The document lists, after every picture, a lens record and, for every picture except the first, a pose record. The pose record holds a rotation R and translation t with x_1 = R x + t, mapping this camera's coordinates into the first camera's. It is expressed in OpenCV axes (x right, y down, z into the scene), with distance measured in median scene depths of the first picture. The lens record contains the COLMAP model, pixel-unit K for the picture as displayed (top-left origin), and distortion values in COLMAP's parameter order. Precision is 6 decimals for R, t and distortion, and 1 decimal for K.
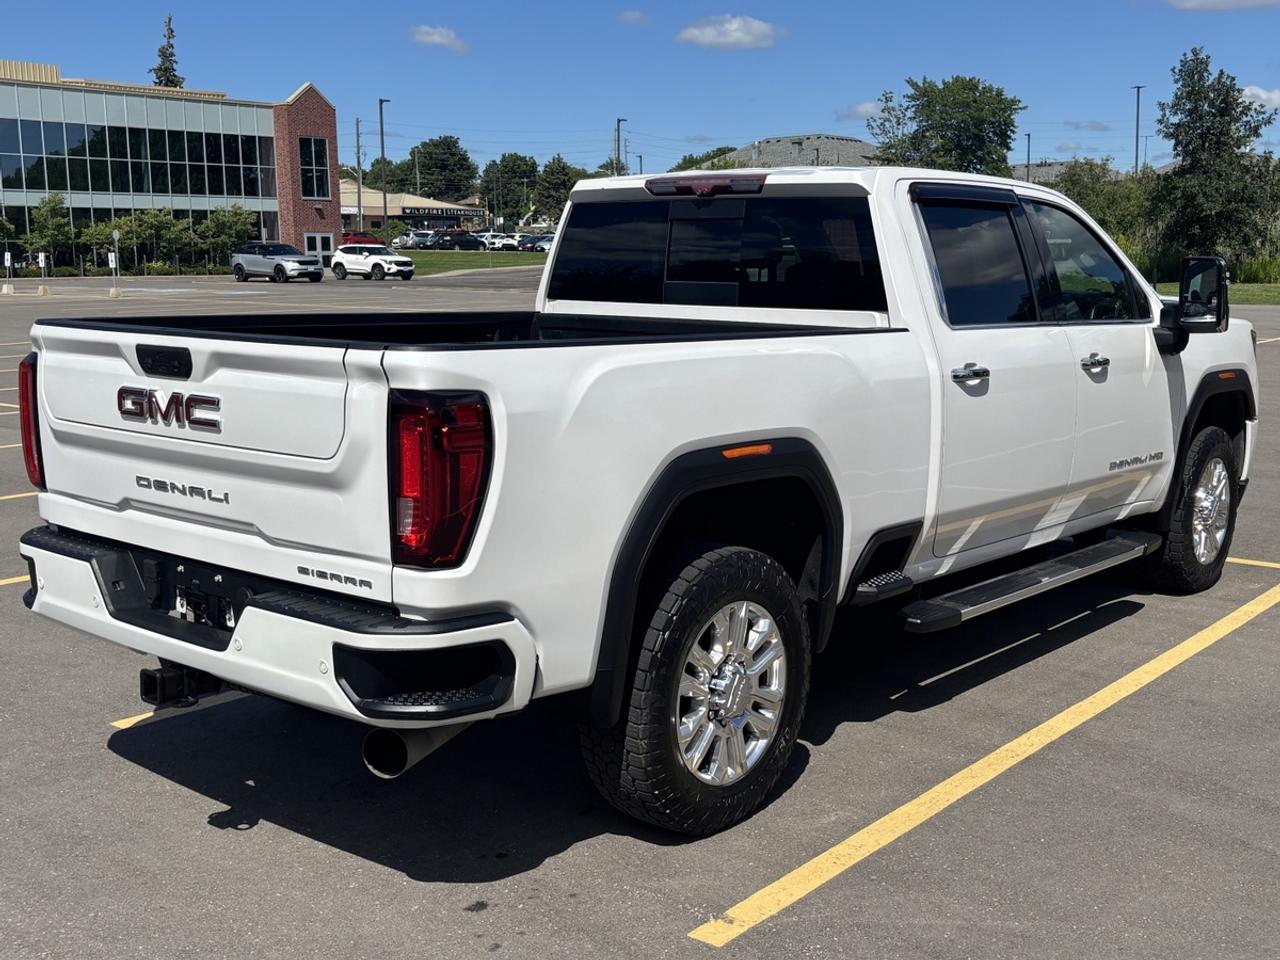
lens RADIAL K [[1417.1, 0, 659.9], [0, 1417.1, 460.7], [0, 0, 1]] dist [0.028217, -0.005874]
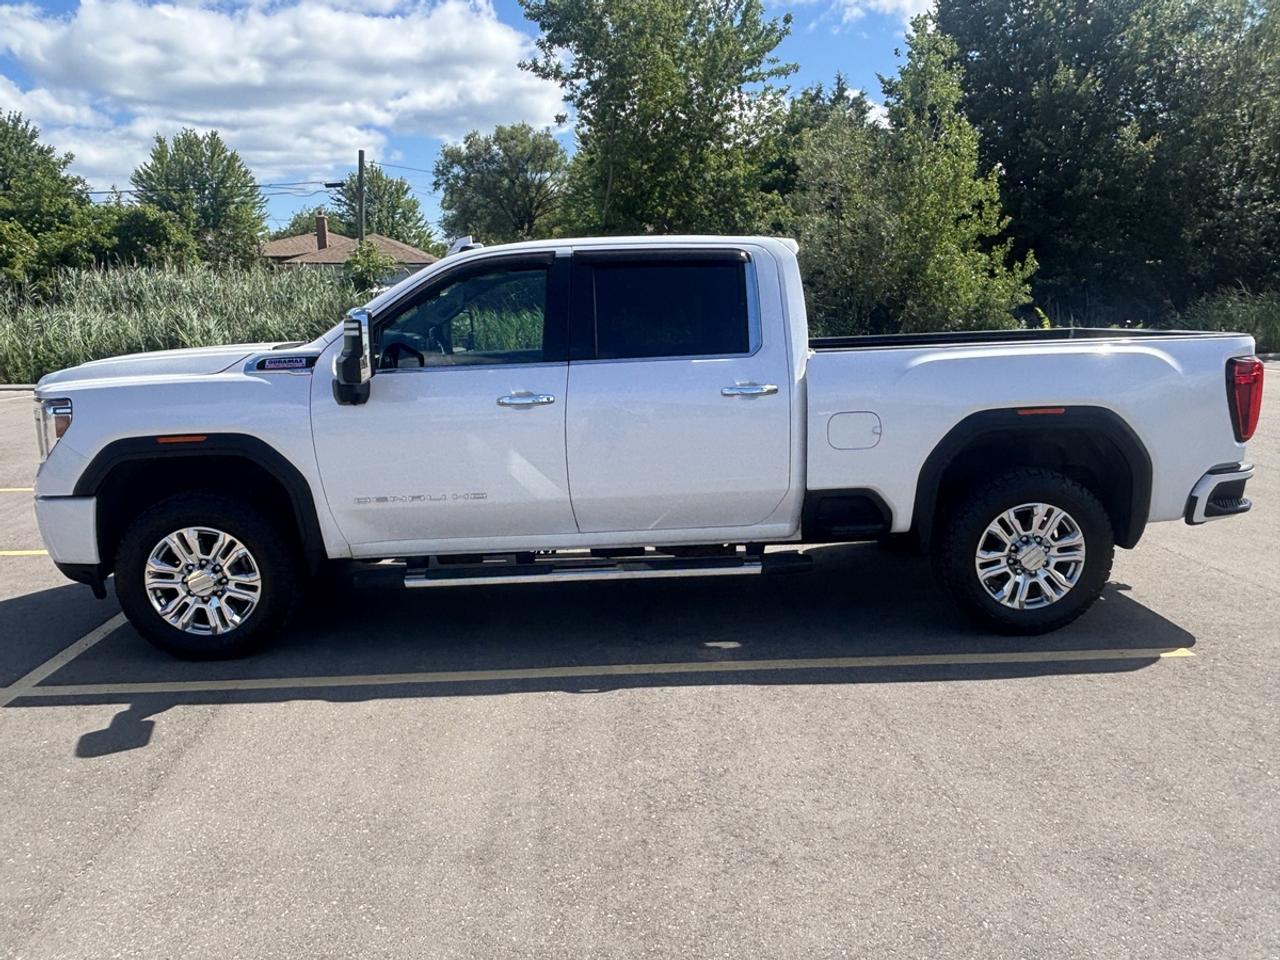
lens RADIAL K [[923.7, 0, 635.5], [0, 923.7, 501.3], [0, 0, 1]] dist [0.078651, -0.154644]
pose [[-0.656282, -0.146868, 0.740083, -0.632222], [0.122536, 0.947104, 0.296612, -0.257656], [-0.744499, 0.285348, -0.603571, 1.780252]]
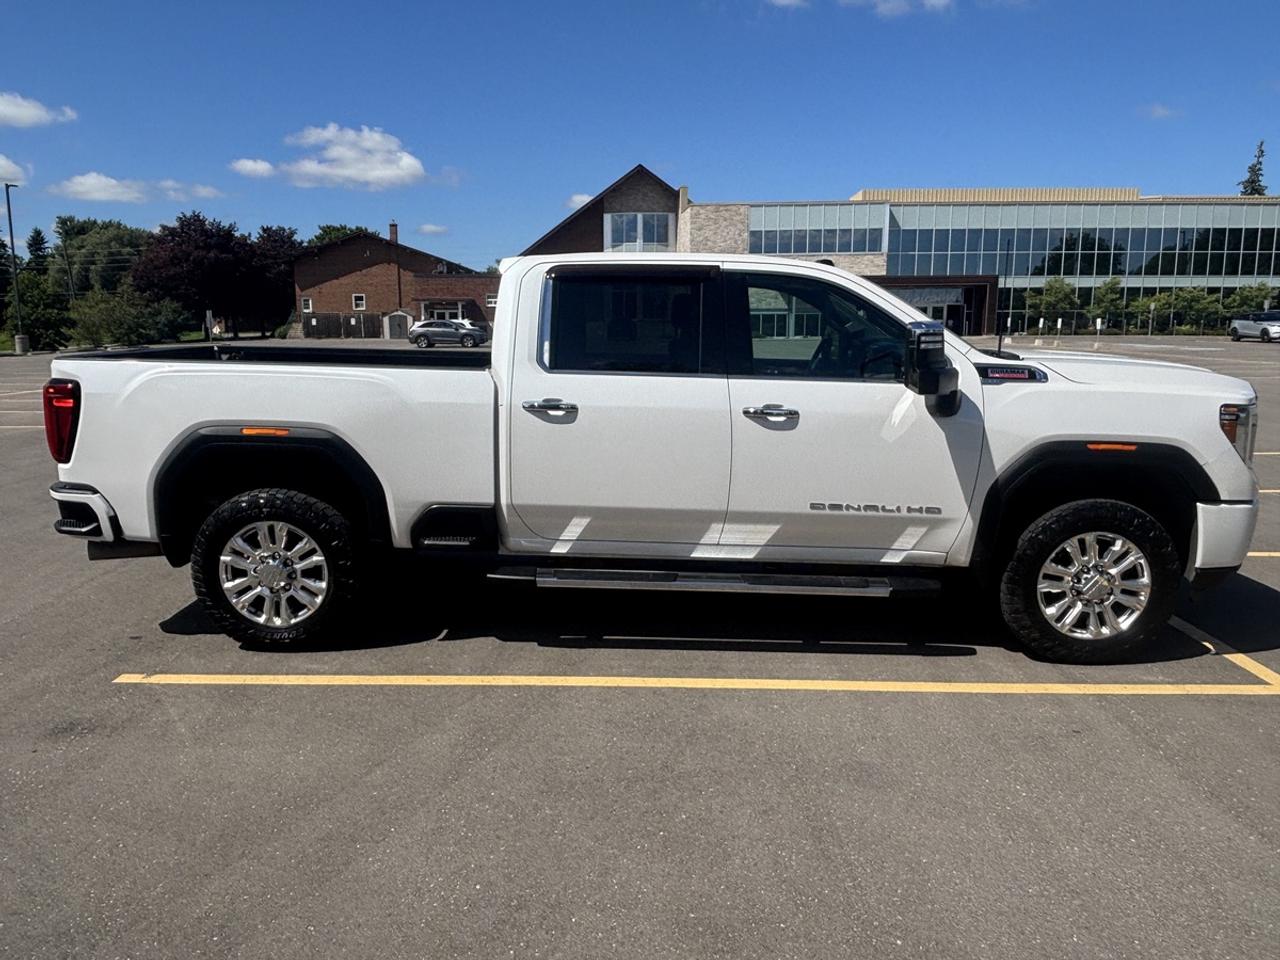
lens RADIAL K [[944.6, 0, 640.0], [0, 944.6, 480.0], [0, 0, 1]] dist [0.056337, -0.091212]
pose [[0.624831, 0.133425, -0.769275, 0.920599], [-0.116102, 0.990213, 0.077444, -0.067603], [0.772079, 0.040925, 0.634207, 0.470659]]
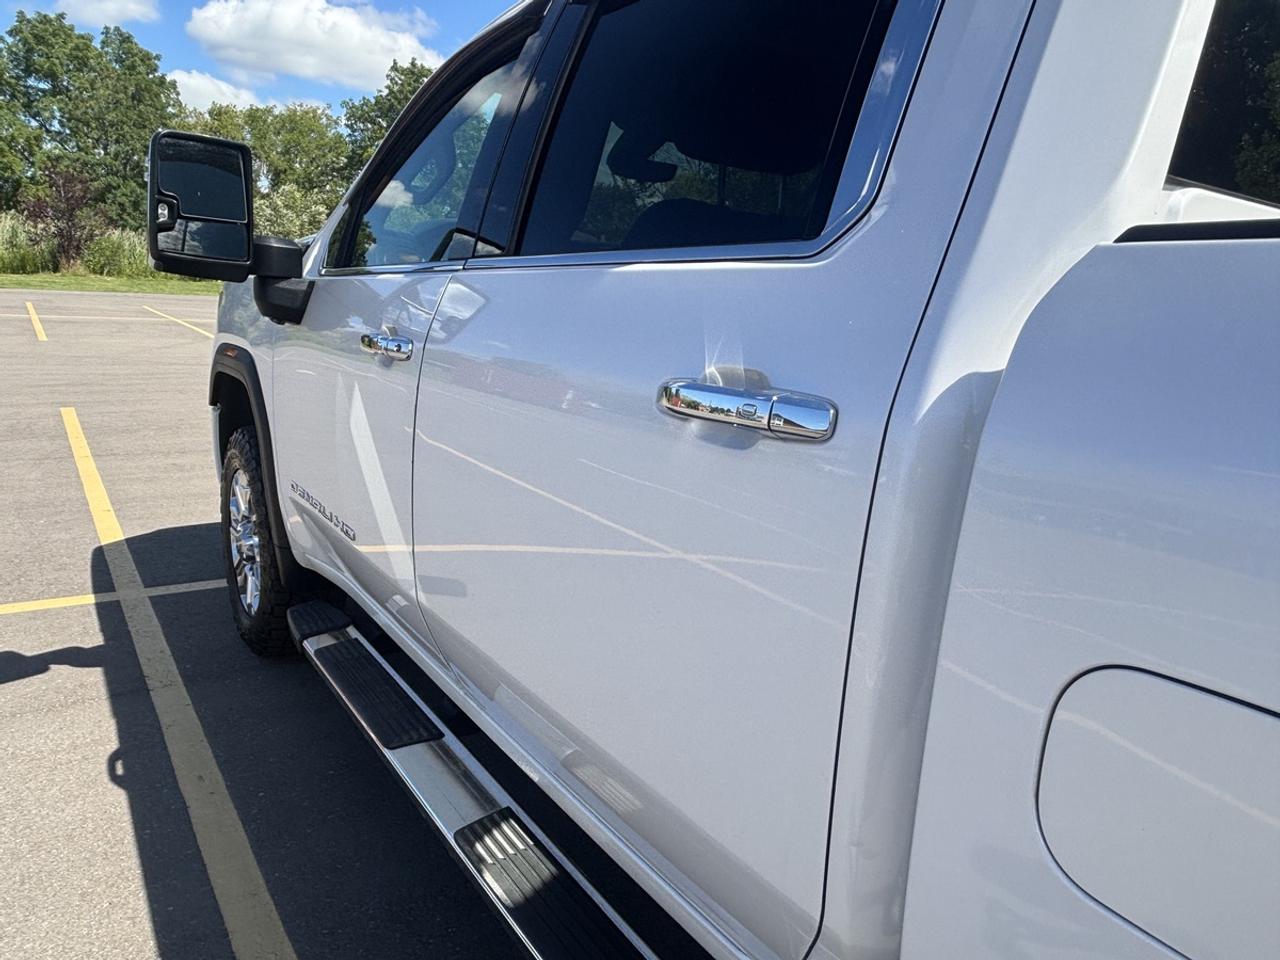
lens RADIAL K [[856.7, 0, 640.0], [0, 856.7, 480.0], [0, 0, 1]] dist [-0.006206, -0.002443]
pose [[0.296367, -0.179160, 0.938120, -0.245526], [0.069873, 0.983683, 0.165787, -0.108312], [-0.952515, 0.016415, 0.304050, 1.140665]]
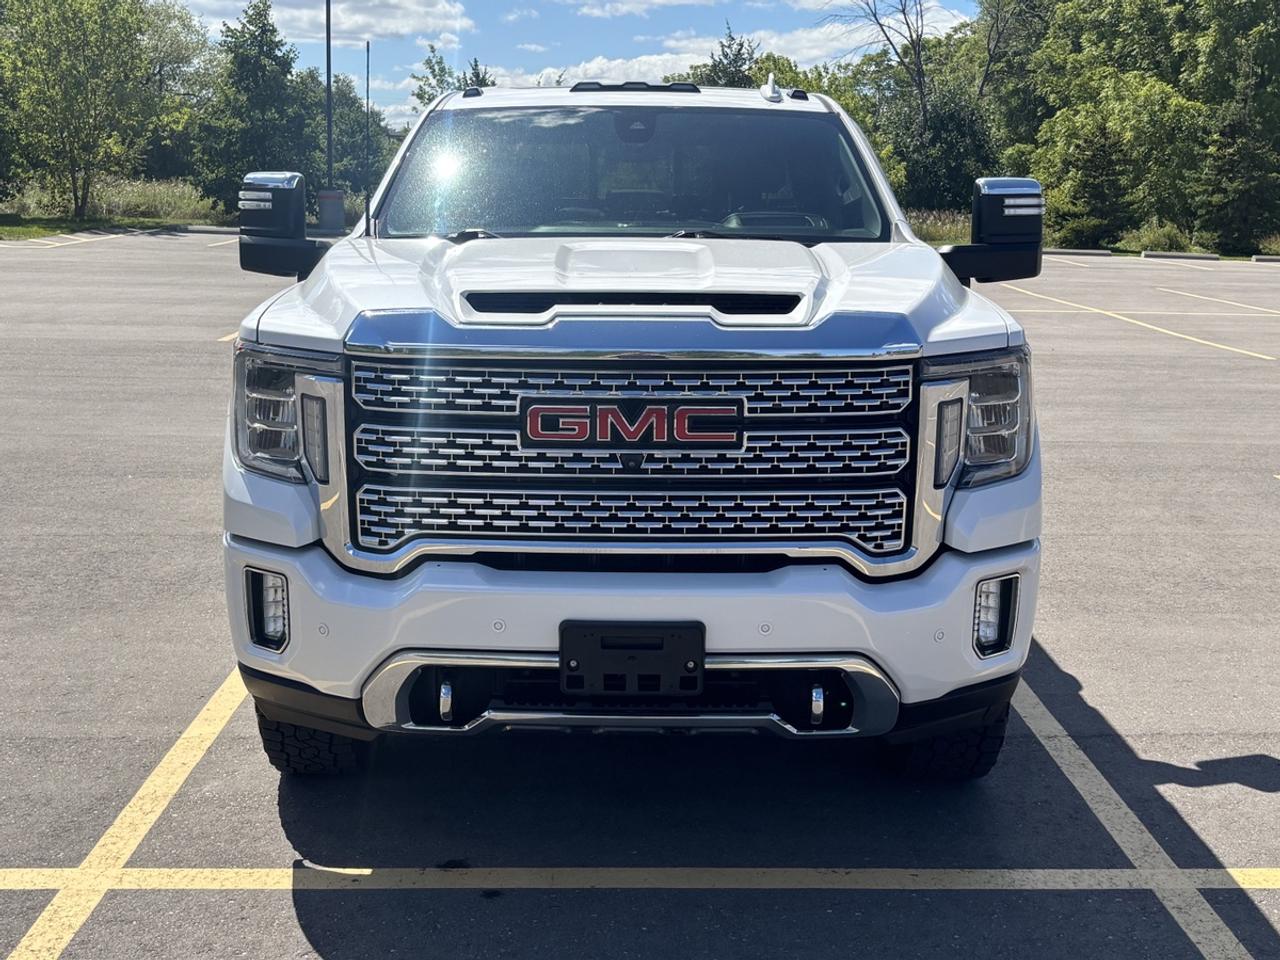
lens RADIAL K [[1583.6, 0, 640.0], [0, 1583.6, 480.0], [0, 0, 1]] dist [0.379335, -1.593773]
pose [[-0.764320, 0.104939, -0.636241, 0.919119], [-0.108368, 0.951733, 0.287159, -0.294245], [0.635666, 0.288429, -0.716057, 2.067809]]
